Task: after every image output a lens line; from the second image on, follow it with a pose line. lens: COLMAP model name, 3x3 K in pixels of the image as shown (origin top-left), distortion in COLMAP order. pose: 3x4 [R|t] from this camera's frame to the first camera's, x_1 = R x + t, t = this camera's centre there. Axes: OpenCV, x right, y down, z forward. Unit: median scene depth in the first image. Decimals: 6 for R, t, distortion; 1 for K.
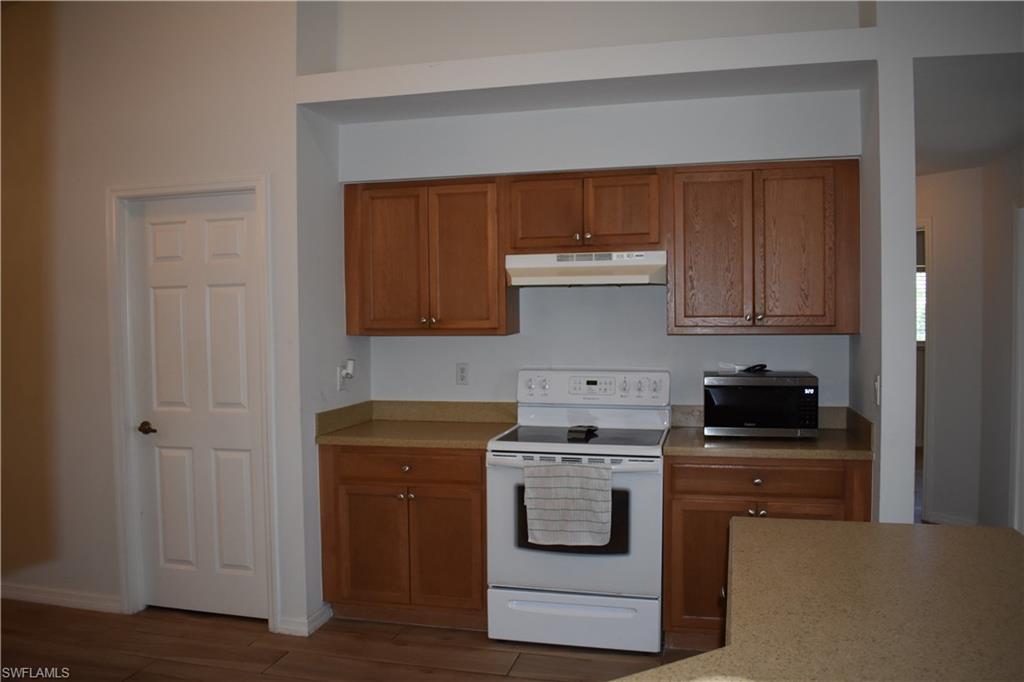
lens RADIAL K [[797.1, 0, 512.0], [0, 797.1, 341.0], [0, 0, 1]] dist [-0.078425, -0.004014]
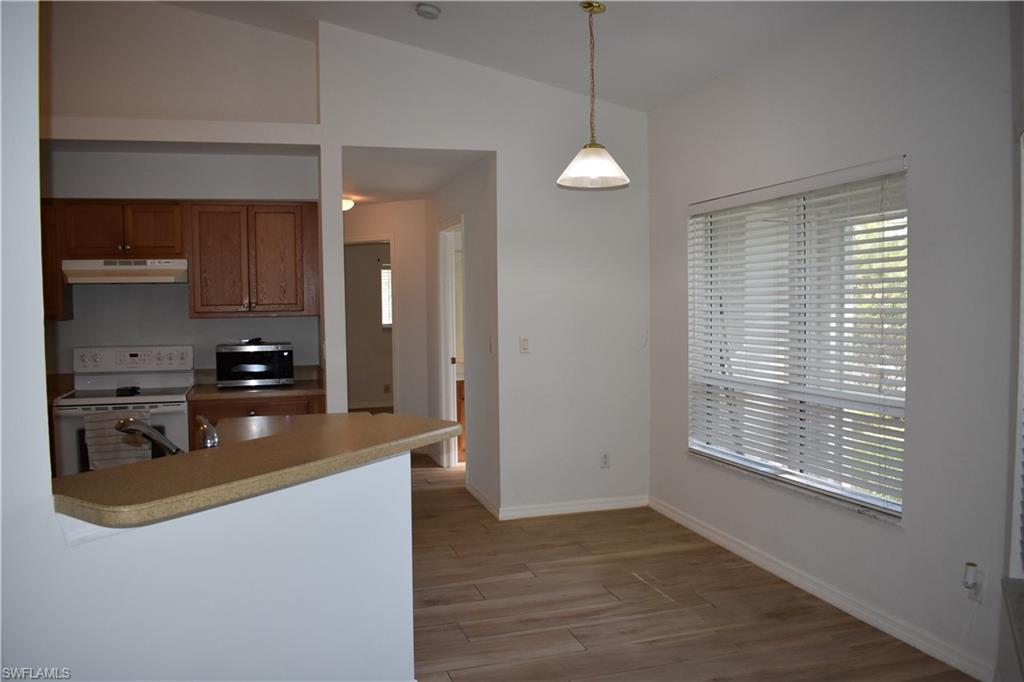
lens RADIAL K [[823.7, 0, 504.6], [0, 823.7, 345.2], [0, 0, 1]] dist [-0.076883, 0.003485]
pose [[0.862818, -0.029306, 0.504665, -0.054581], [0.020145, 0.999518, 0.023601, 0.017222], [-0.505113, -0.010196, 0.862993, -0.546780]]
